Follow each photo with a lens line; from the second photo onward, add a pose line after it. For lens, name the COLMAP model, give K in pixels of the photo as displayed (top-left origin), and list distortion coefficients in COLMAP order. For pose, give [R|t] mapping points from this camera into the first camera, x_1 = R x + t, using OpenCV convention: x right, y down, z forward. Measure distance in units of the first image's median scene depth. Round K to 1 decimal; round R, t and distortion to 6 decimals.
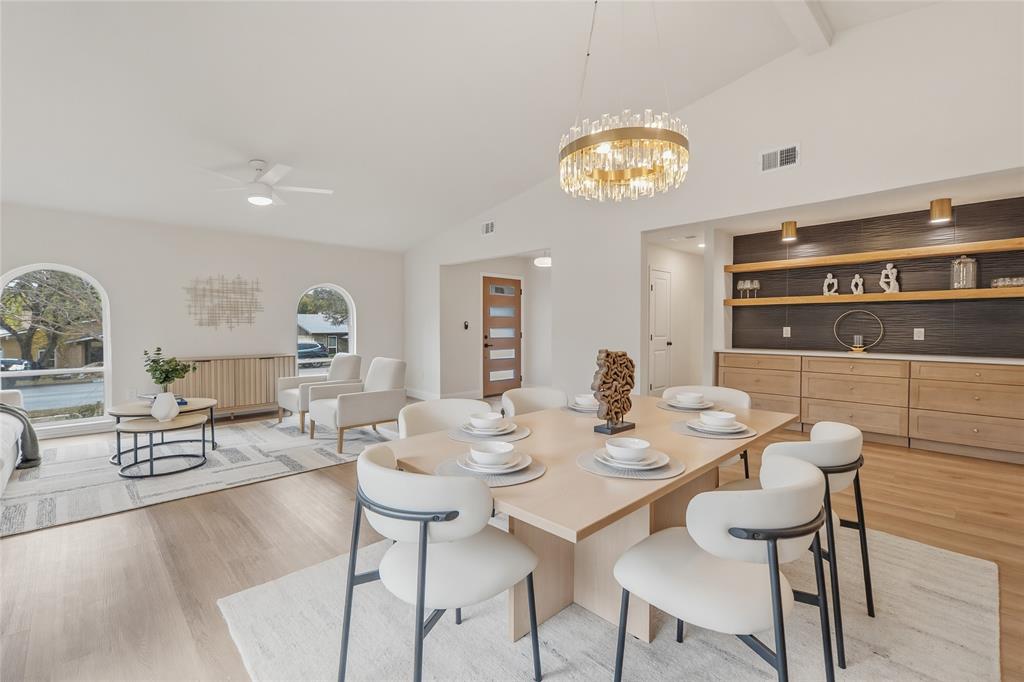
lens RADIAL K [[461.4, 0, 513.6], [0, 461.4, 336.0], [0, 0, 1]] dist [0.000867, 0.000533]
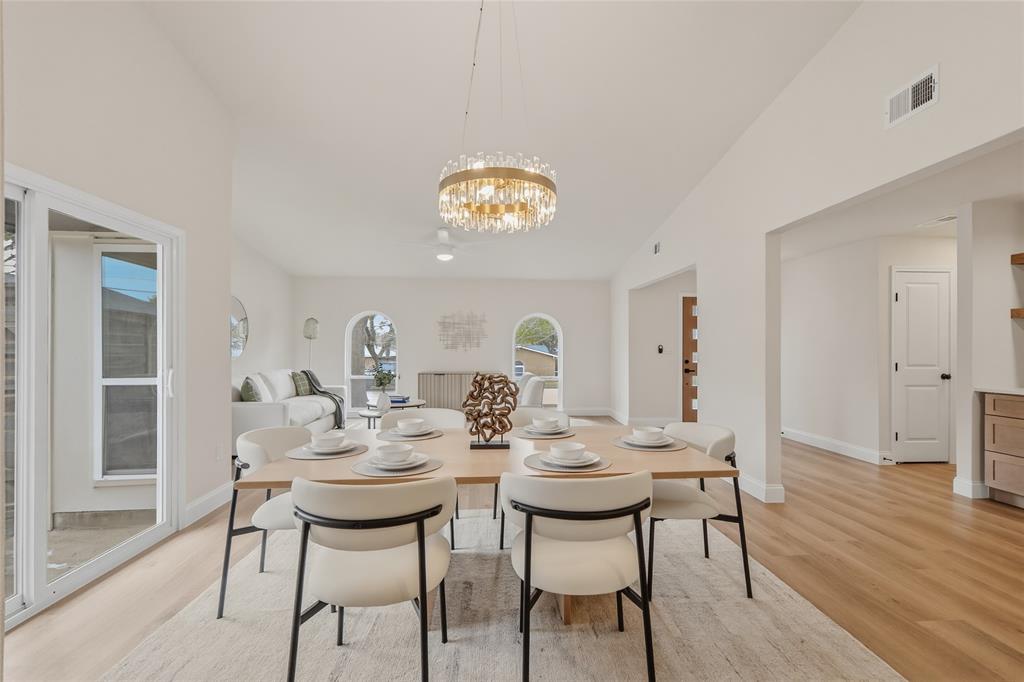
lens RADIAL K [[463.0, 0, 511.0], [0, 463.0, 347.2], [0, 0, 1]] dist [0.001740, 0.000312]
pose [[0.752181, -0.000691, -0.658956, 0.376445], [-0.016627, 0.999661, -0.020028, -0.003246], [0.658747, 0.026022, 0.751915, 0.084179]]
